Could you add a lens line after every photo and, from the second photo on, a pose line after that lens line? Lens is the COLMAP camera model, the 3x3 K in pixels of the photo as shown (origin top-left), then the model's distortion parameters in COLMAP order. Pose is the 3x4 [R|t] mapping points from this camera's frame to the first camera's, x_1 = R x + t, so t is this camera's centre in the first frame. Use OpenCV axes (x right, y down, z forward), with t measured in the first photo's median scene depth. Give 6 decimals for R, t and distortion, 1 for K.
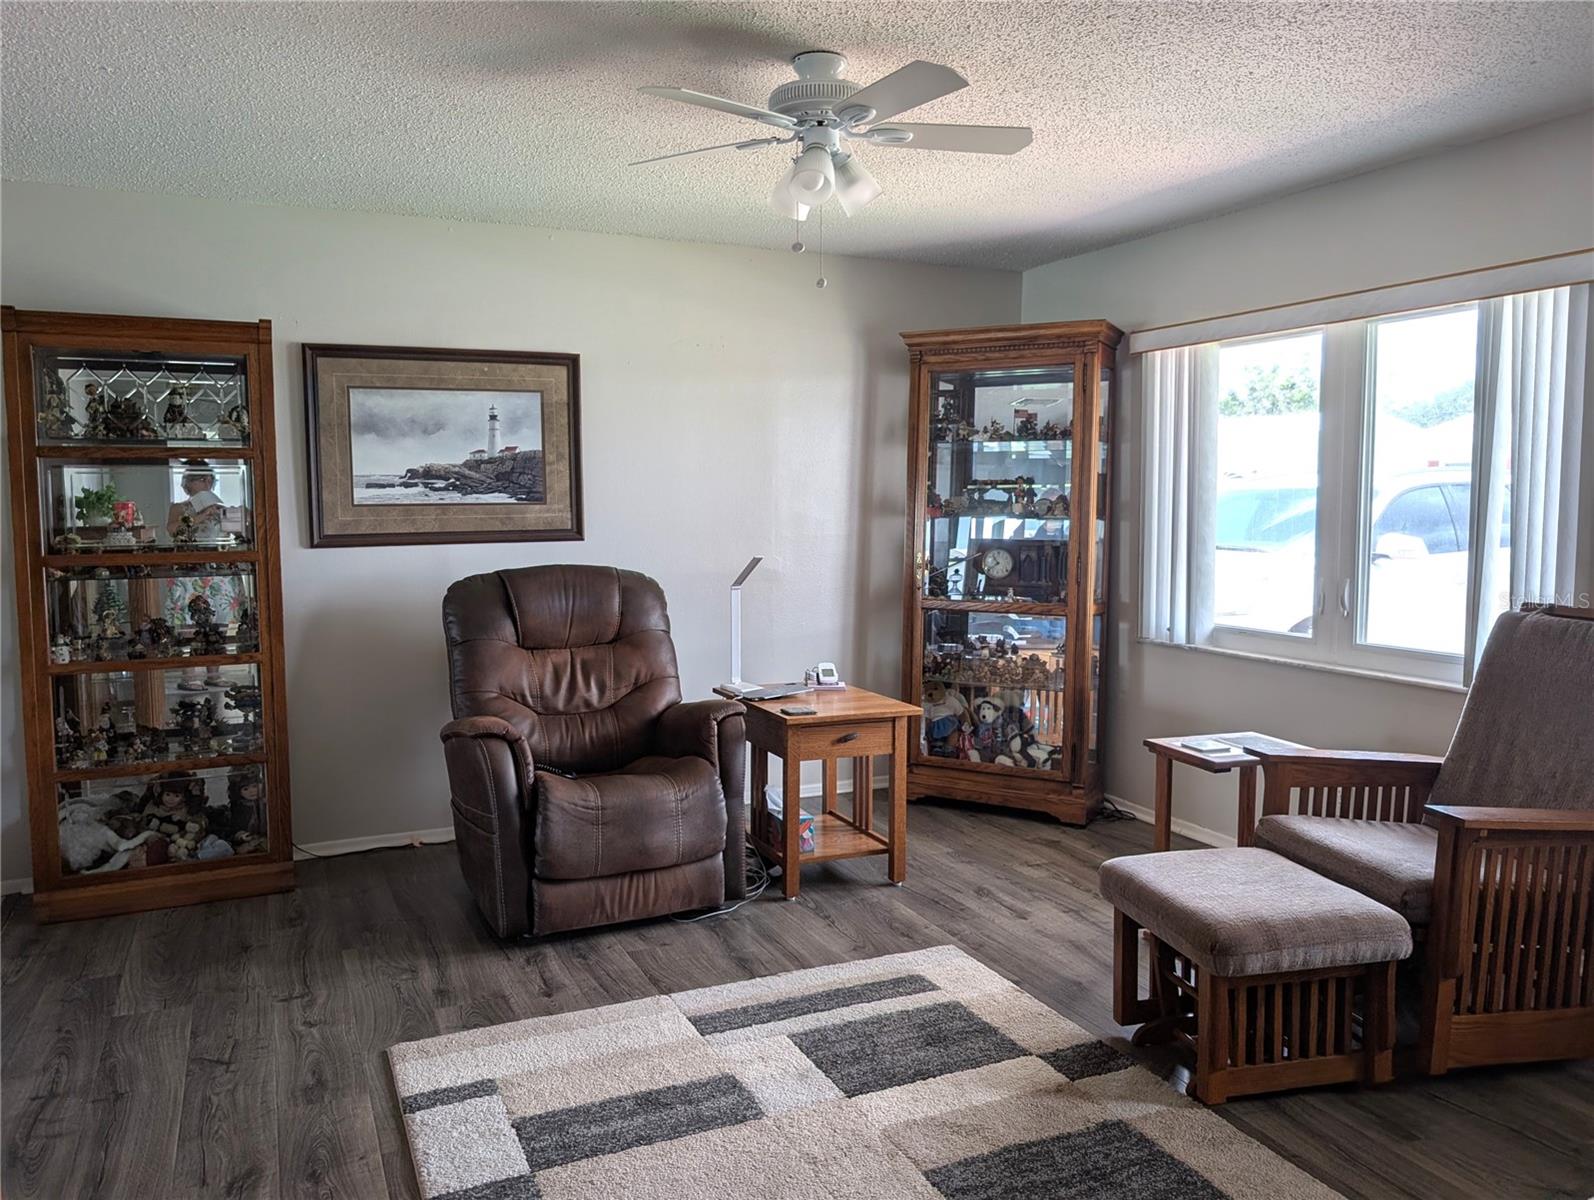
lens RADIAL K [[1164.2, 0, 796.3], [0, 1164.2, 597.2], [0, 0, 1]] dist [0.007661, -0.008594]
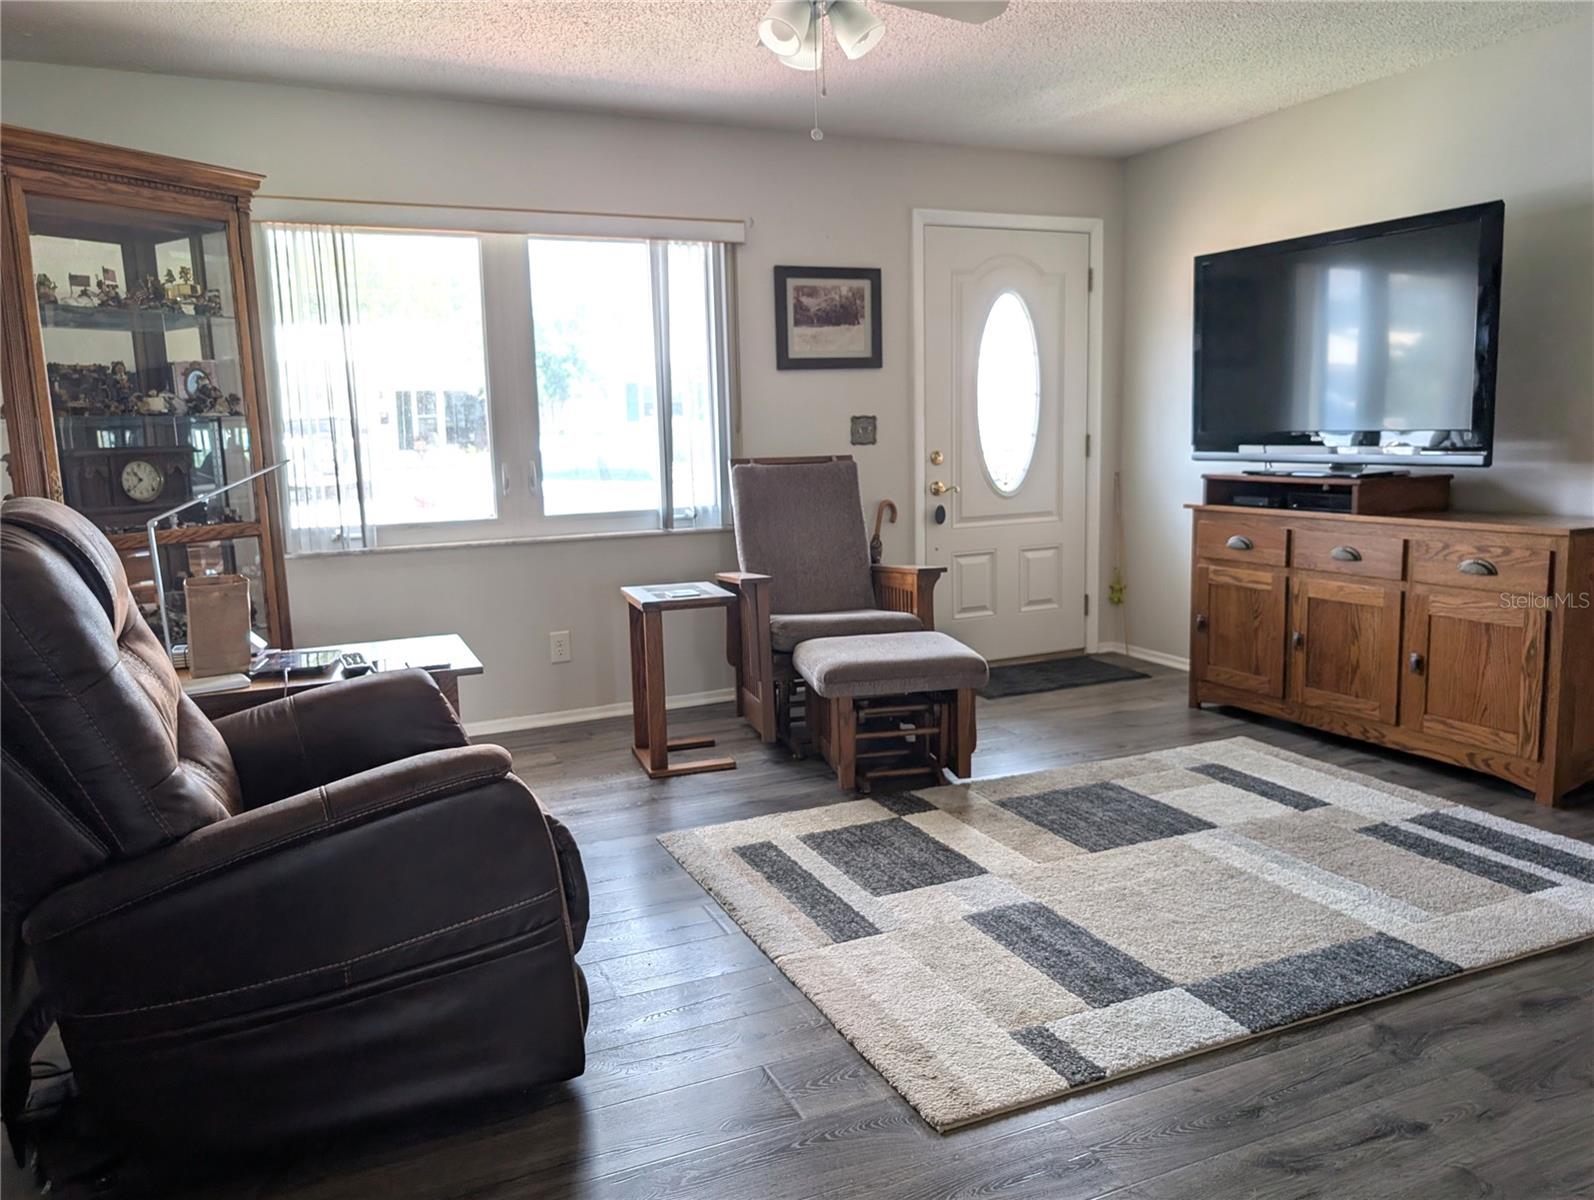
lens RADIAL K [[1164.2, 0, 795.9], [0, 1164.2, 600.9], [0, 0, 1]] dist [0.007661, -0.008594]
pose [[0.019241, -0.150559, 0.988414, -0.971541], [0.104127, 0.983523, 0.147787, -0.032926], [-0.994378, 0.100077, 0.034602, 1.010328]]
